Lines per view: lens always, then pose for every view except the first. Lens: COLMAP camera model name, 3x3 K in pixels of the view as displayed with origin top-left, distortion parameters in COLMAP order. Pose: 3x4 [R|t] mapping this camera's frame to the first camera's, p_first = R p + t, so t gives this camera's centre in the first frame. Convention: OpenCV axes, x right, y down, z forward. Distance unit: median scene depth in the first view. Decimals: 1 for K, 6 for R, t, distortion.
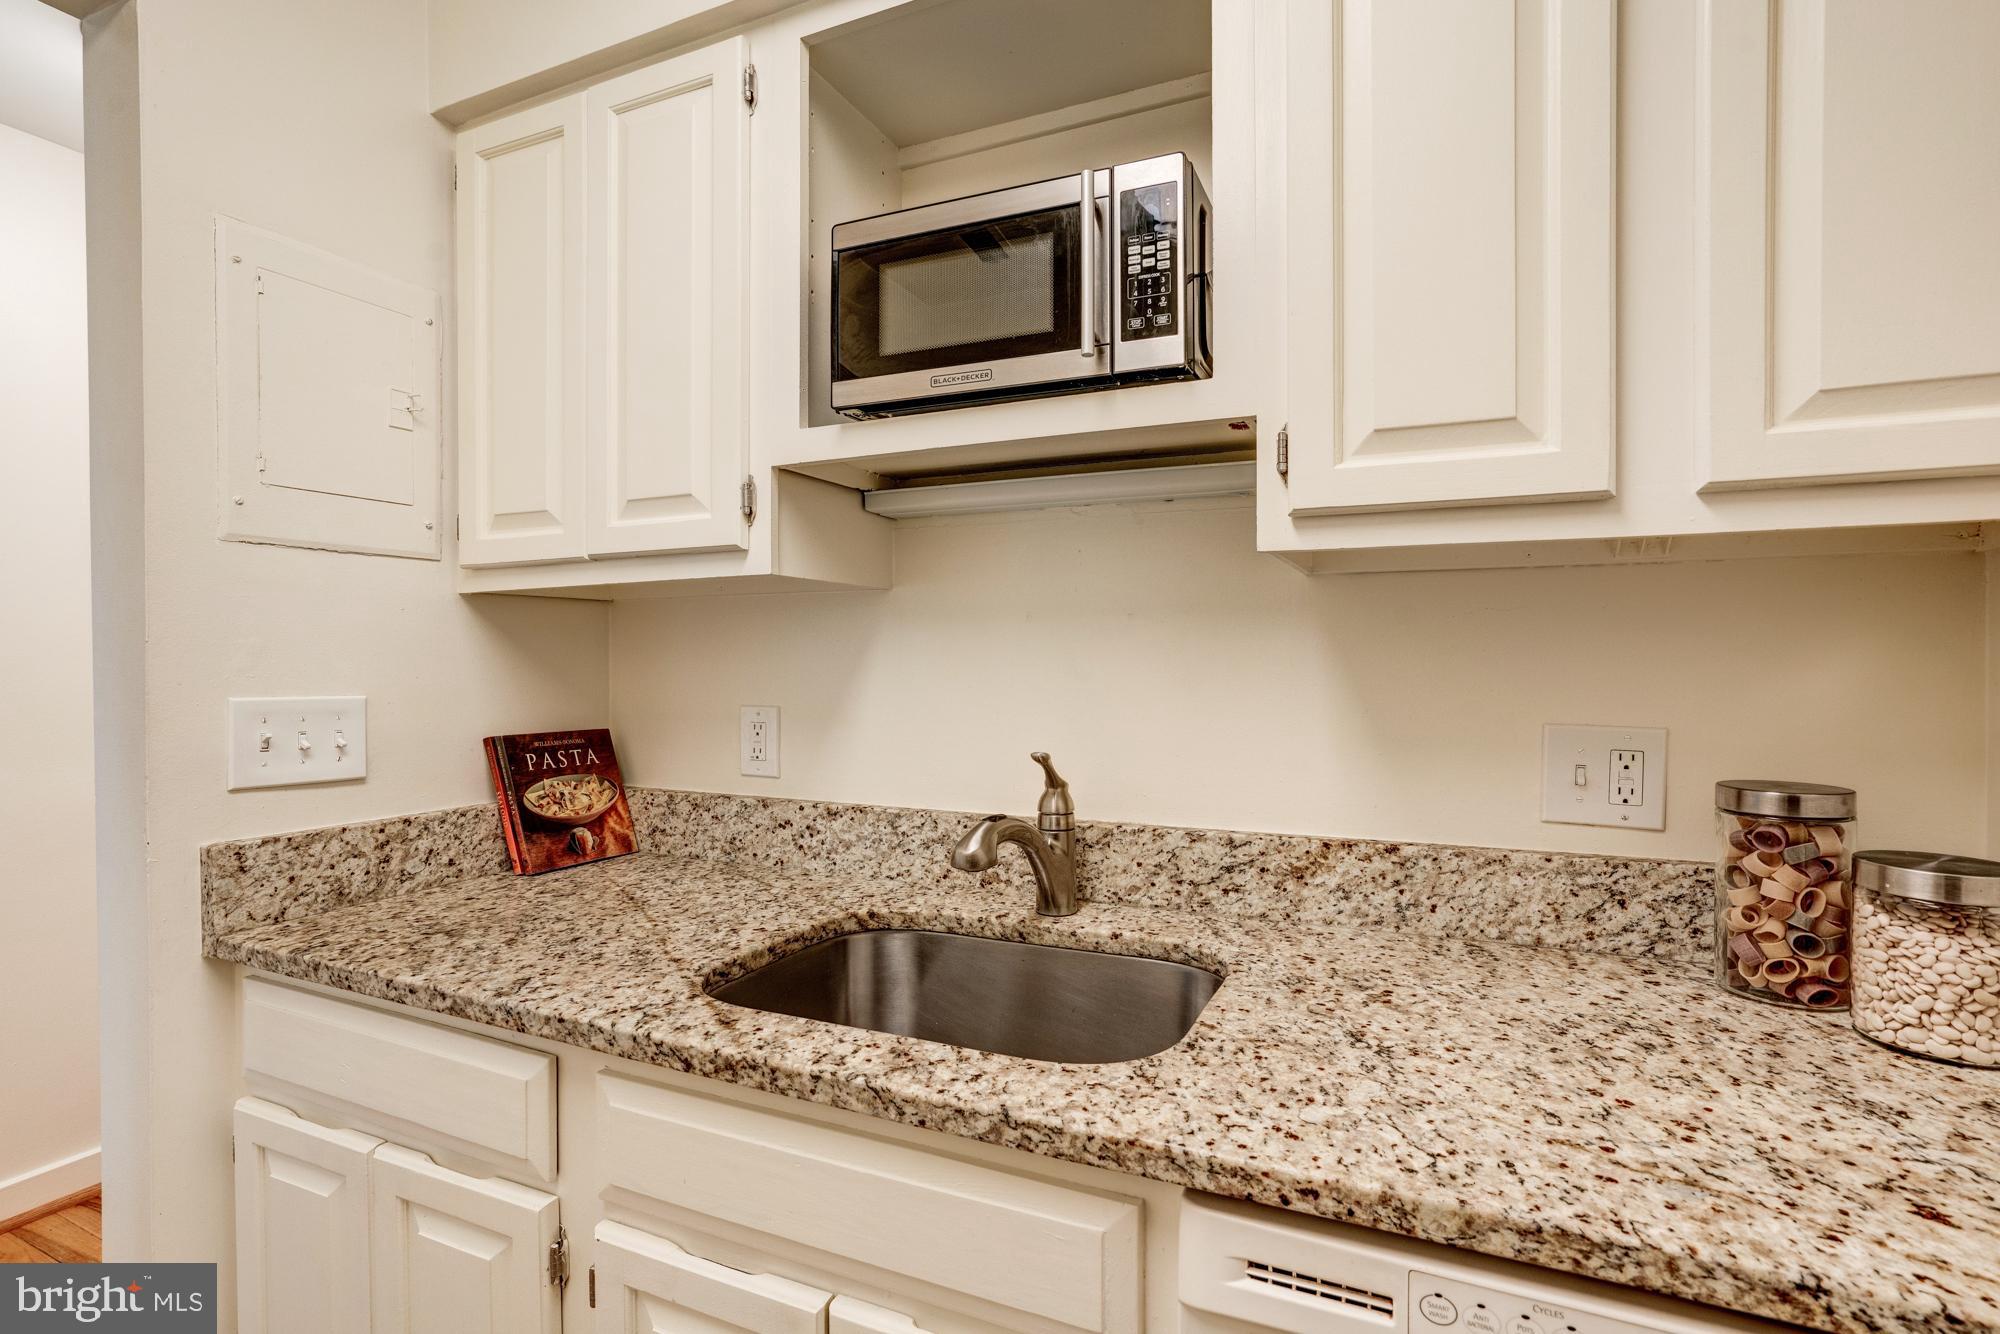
lens RADIAL K [[917.5, 0, 1014.9], [0, 917.5, 671.0], [0, 0, 1]] dist [-0.028666, 0.005648]
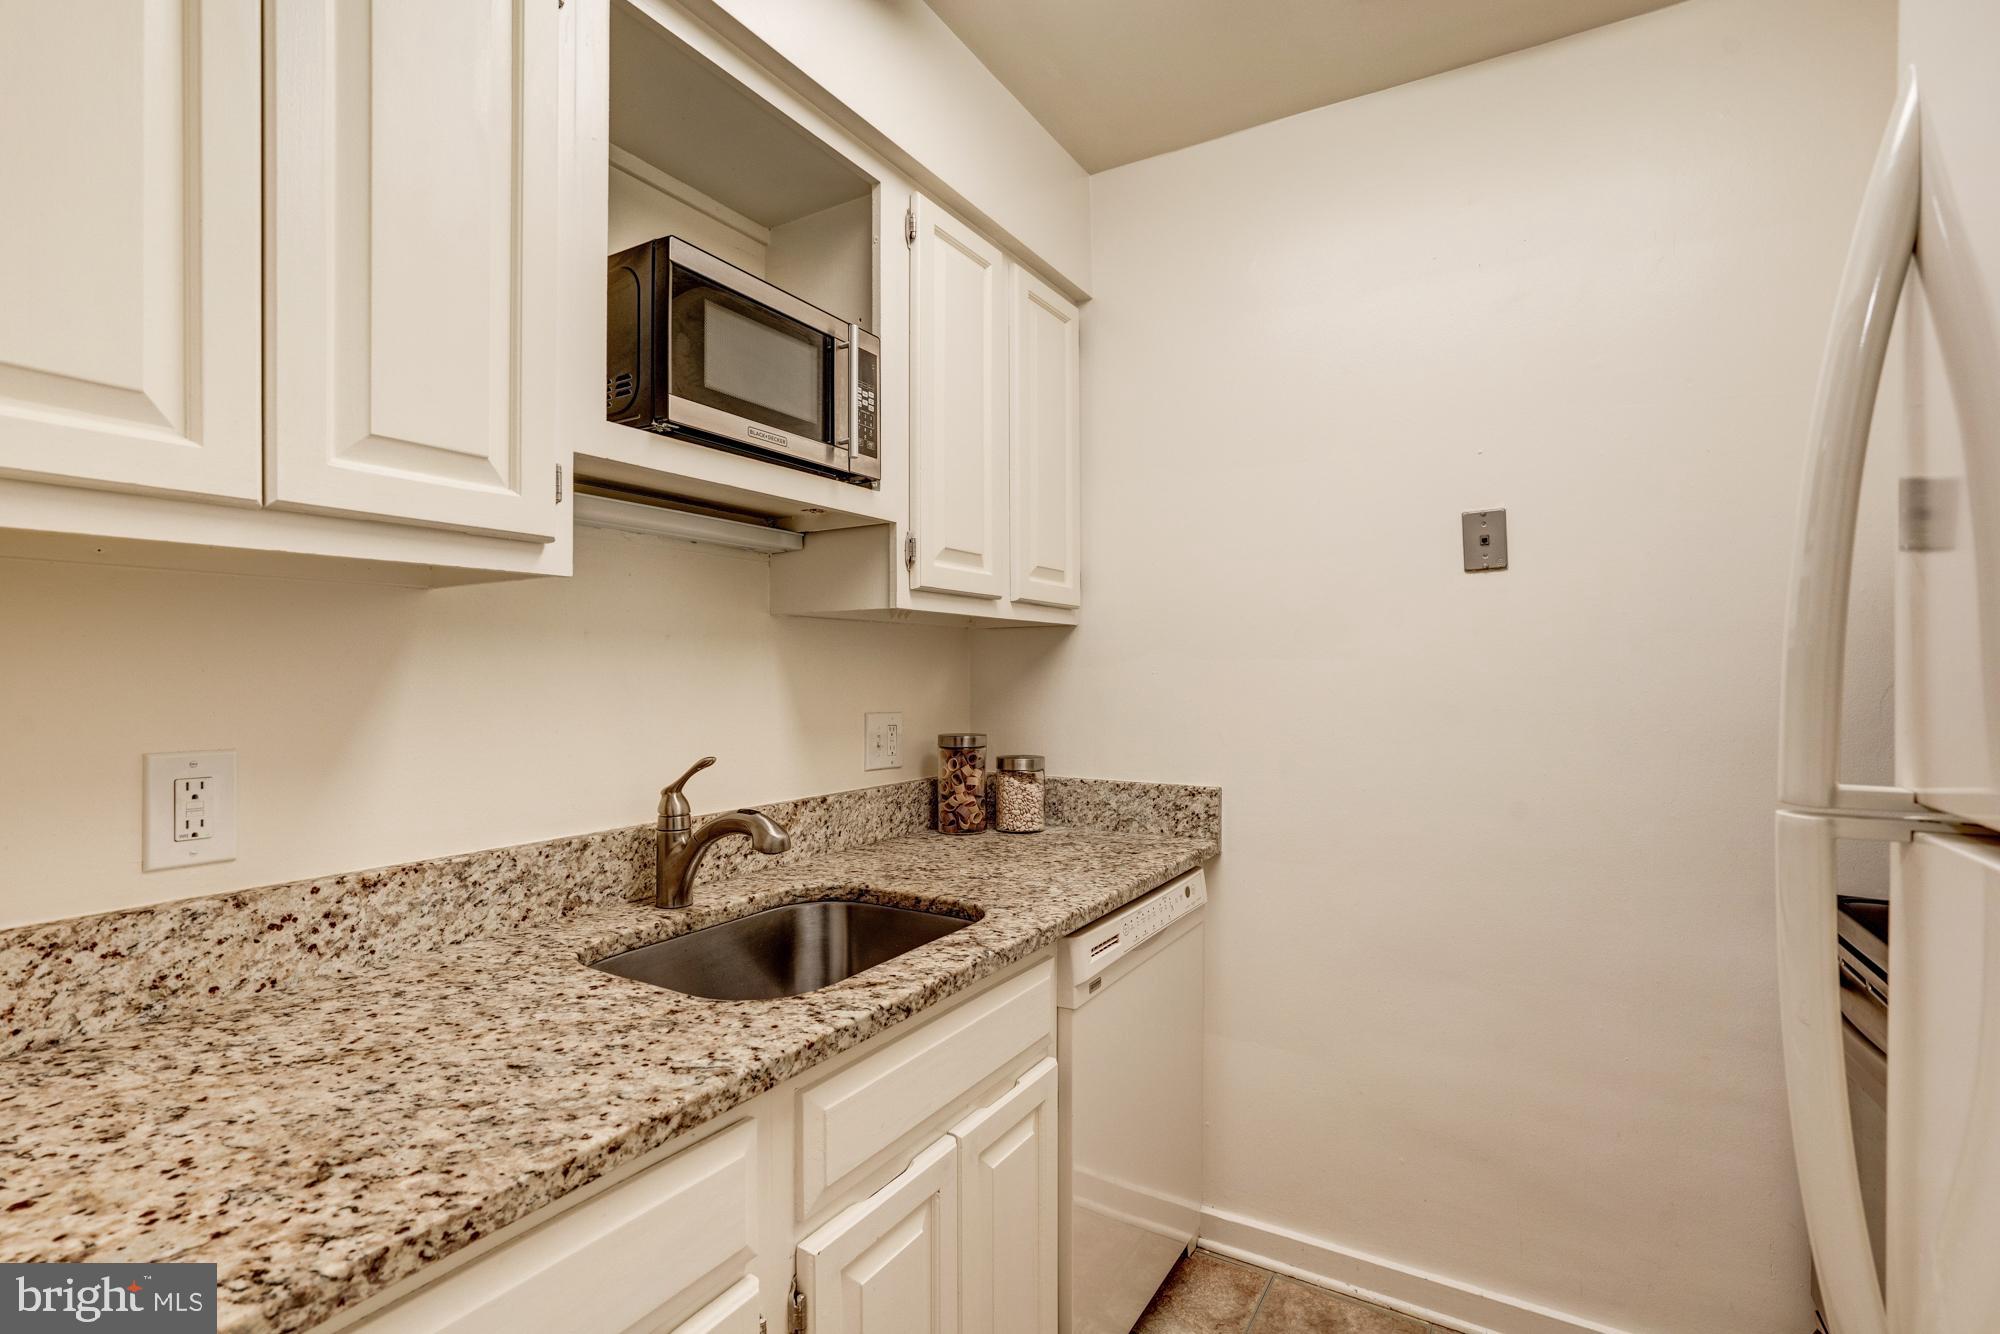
lens RADIAL K [[917.5, 0, 1011.3], [0, 917.5, 680.0], [0, 0, 1]] dist [-0.028666, 0.005648]
pose [[0.136494, -0.004311, 0.990632, -1.143243], [0.017167, 0.999851, 0.001986, -0.003380], [-0.990492, 0.016735, 0.136548, 0.516115]]
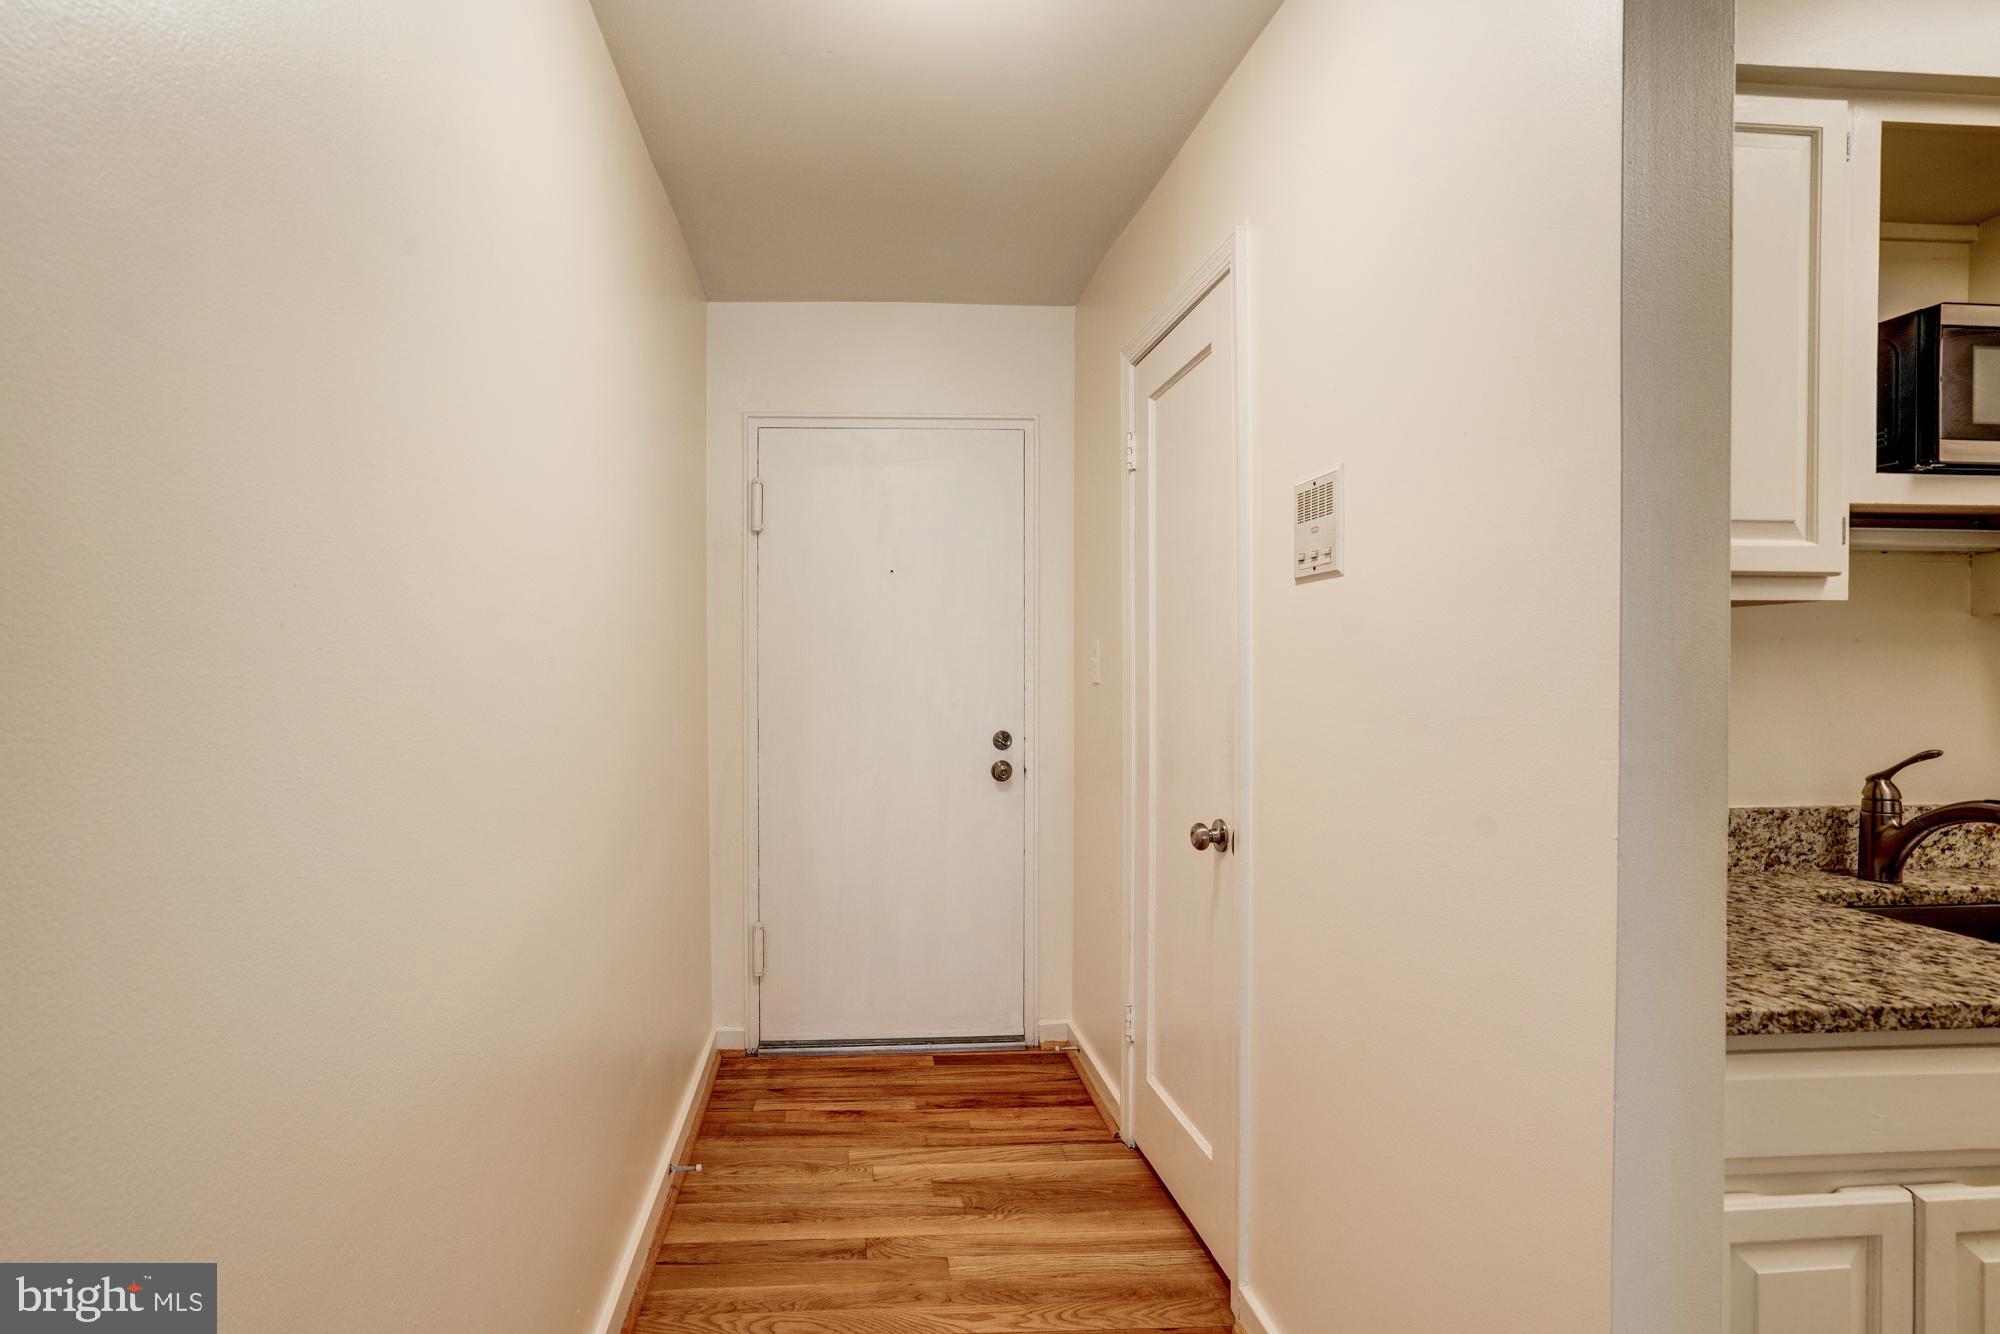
lens RADIAL K [[888.1, 0, 993.3], [0, 888.1, 685.1], [0, 0, 1]] dist [0.001937, 0.001275]
pose [[0.884807, -0.005756, 0.465922, -1.832177], [0.008618, 0.999955, -0.004012, -0.007073], [-0.465878, 0.007566, 0.884817, 0.568901]]
